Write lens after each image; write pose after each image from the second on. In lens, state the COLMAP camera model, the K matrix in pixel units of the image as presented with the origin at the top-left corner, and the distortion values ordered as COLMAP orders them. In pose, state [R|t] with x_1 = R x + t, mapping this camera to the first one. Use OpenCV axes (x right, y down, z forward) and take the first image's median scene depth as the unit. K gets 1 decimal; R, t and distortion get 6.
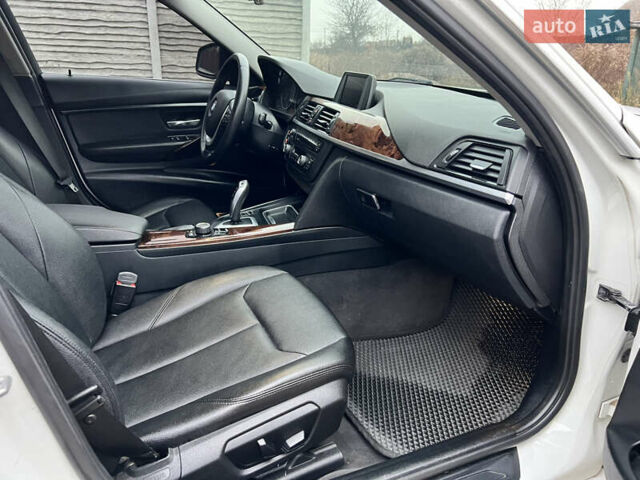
lens RADIAL K [[420.2, 0, 320.0], [0, 420.2, 240.0], [0, 0, 1]] dist [0.002439, 0.001603]
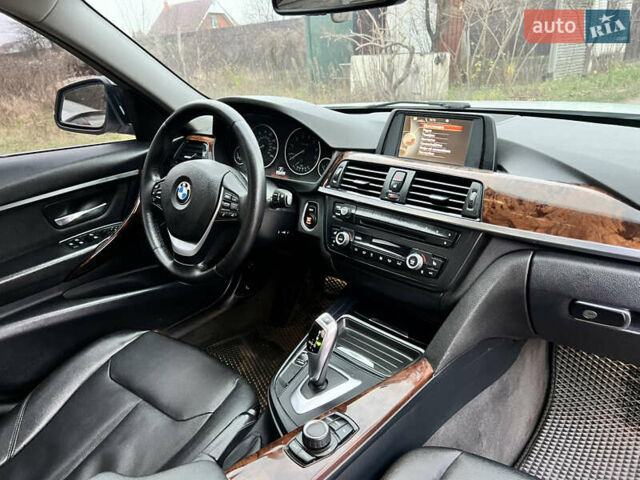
lens RADIAL K [[420.2, 0, 320.0], [0, 420.2, 240.0], [0, 0, 1]] dist [0.002439, 0.001603]
pose [[0.895276, -0.235998, 0.377870, -0.336613], [0.243209, 0.969532, 0.029292, -0.234168], [-0.373270, 0.065677, 0.925395, 0.406998]]
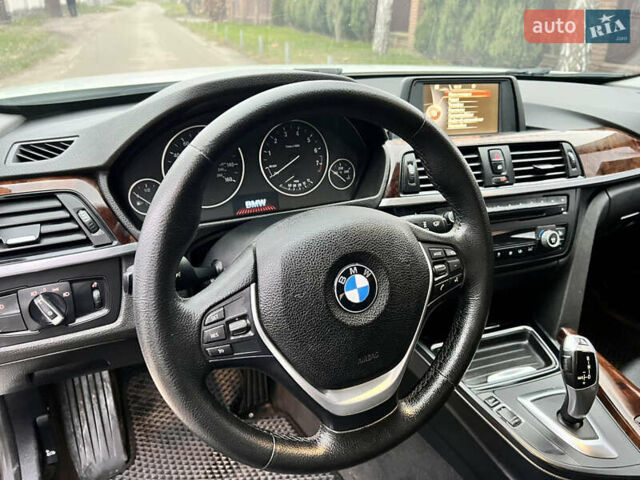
lens RADIAL K [[479.0, 0, 320.0], [0, 479.0, 240.0], [0, 0, 1]] dist [-0.000272, 0.000493]
pose [[0.007244, -0.462801, 0.886432, -0.533379], [0.382516, 0.820319, 0.425158, -0.500024], [-0.923921, 0.335994, 0.182972, 0.993172]]
